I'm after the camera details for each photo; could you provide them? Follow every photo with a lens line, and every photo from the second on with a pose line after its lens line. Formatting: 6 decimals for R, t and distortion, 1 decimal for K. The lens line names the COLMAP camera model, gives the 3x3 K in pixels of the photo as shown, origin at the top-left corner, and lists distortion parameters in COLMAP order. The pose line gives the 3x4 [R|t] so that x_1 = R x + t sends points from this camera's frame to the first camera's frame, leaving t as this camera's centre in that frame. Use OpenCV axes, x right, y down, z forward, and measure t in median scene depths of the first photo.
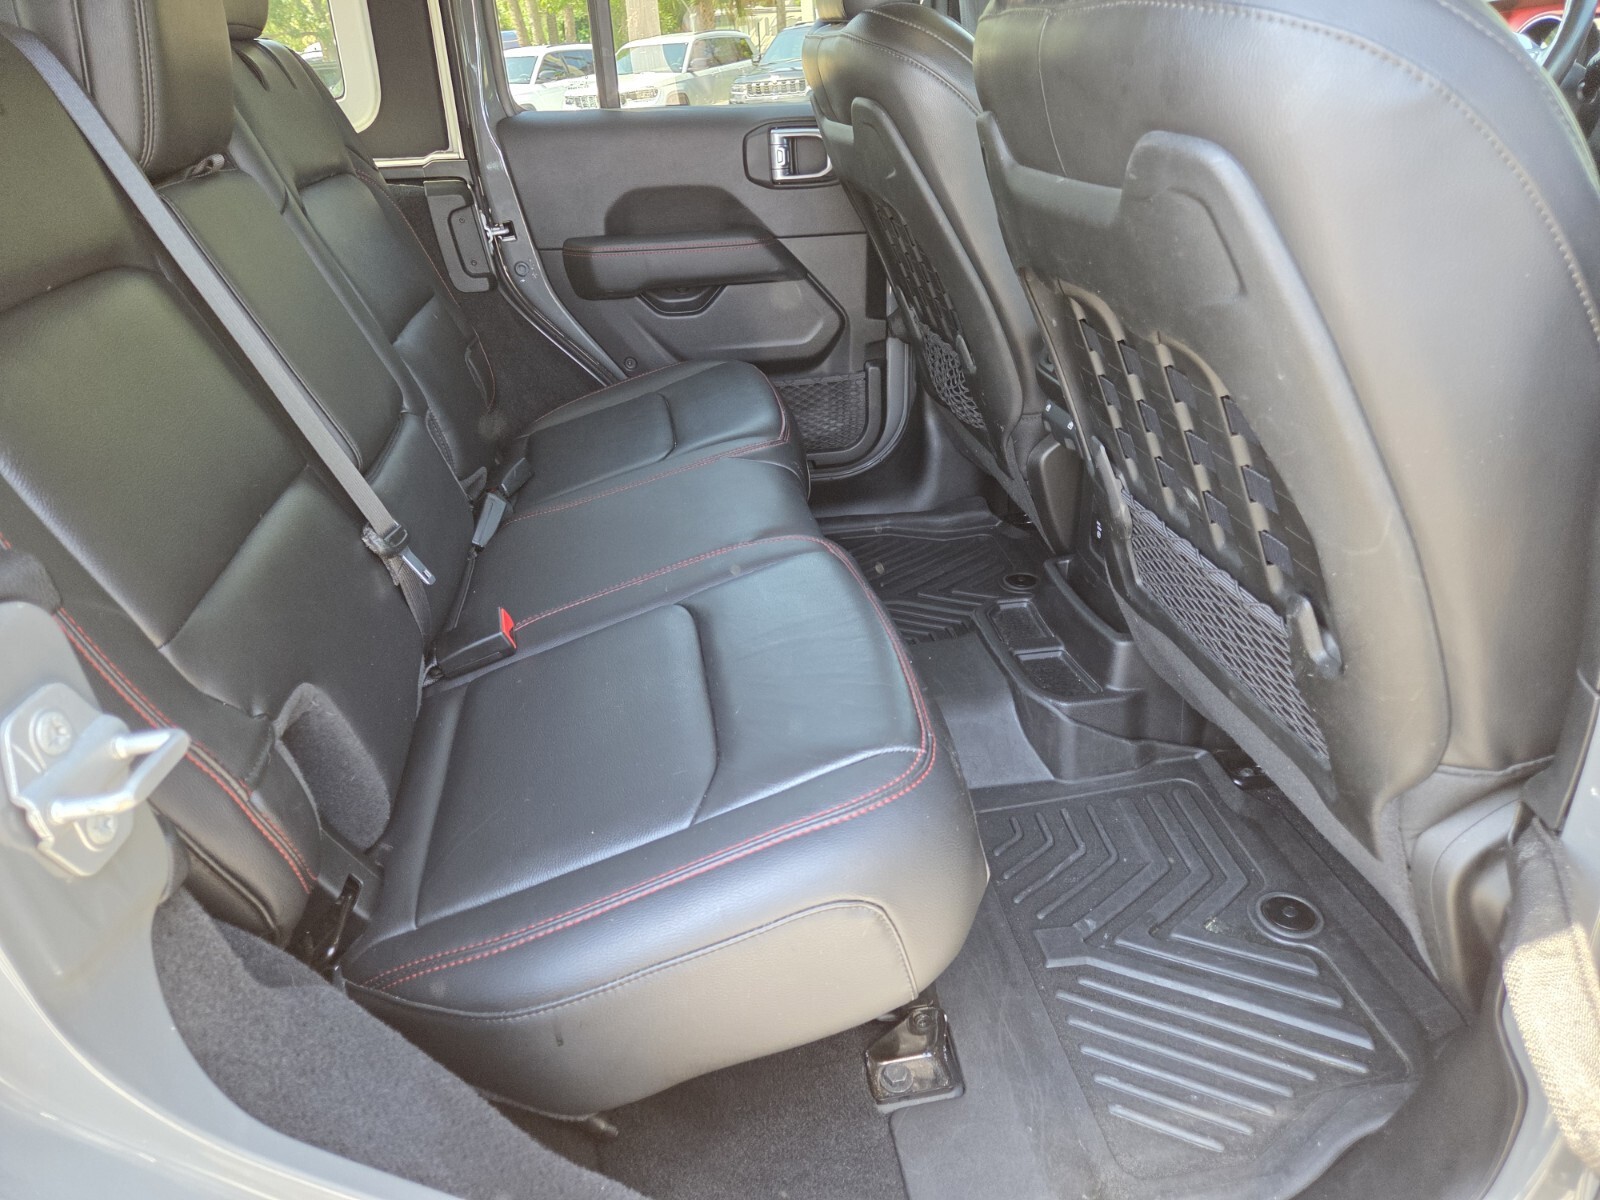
lens RADIAL K [[1092.8, 0, 811.9], [0, 1092.8, 595.5], [0, 0, 1]] dist [0.049160, -0.043486]
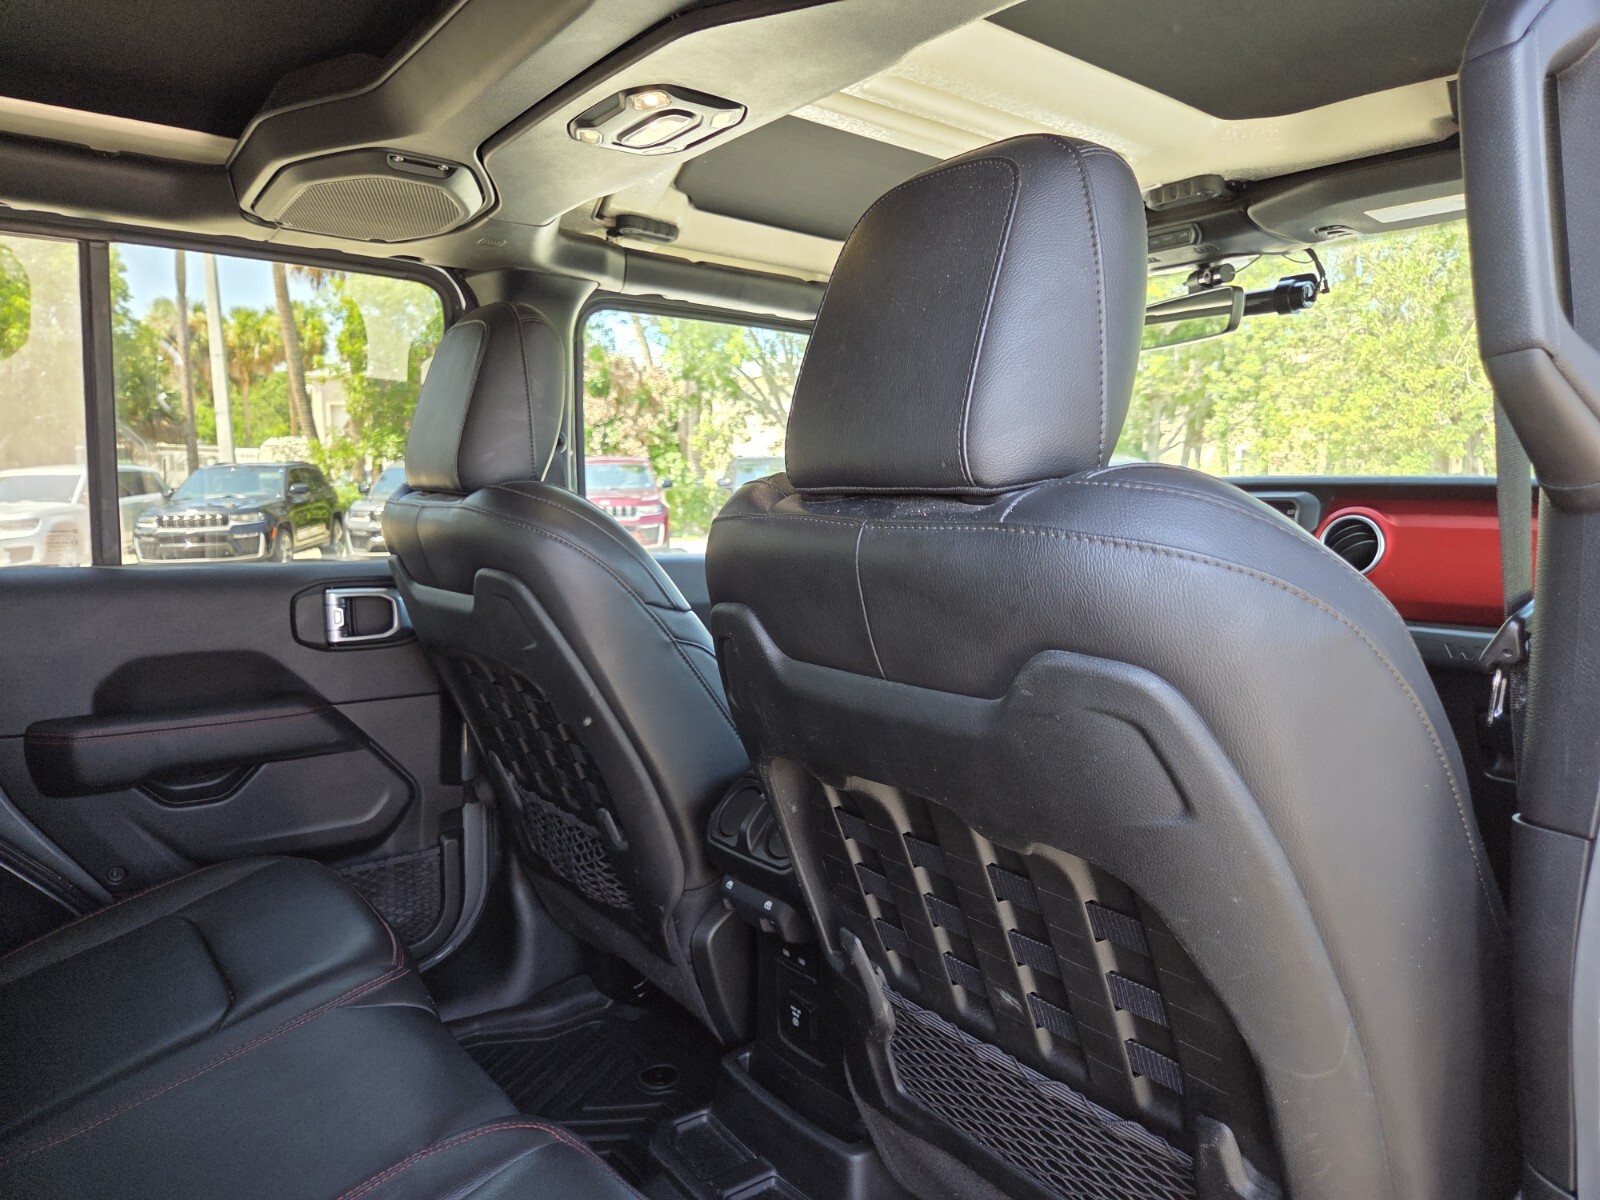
lens RADIAL K [[1080.9, 0, 831.3], [0, 1080.9, 591.4], [0, 0, 1]] dist [0.059196, -0.048145]
pose [[0.876231, 0.003643, 0.481877, -0.110232], [0.173989, 0.930127, -0.323407, -0.069479], [-0.449385, 0.367221, 0.814372, 0.105656]]
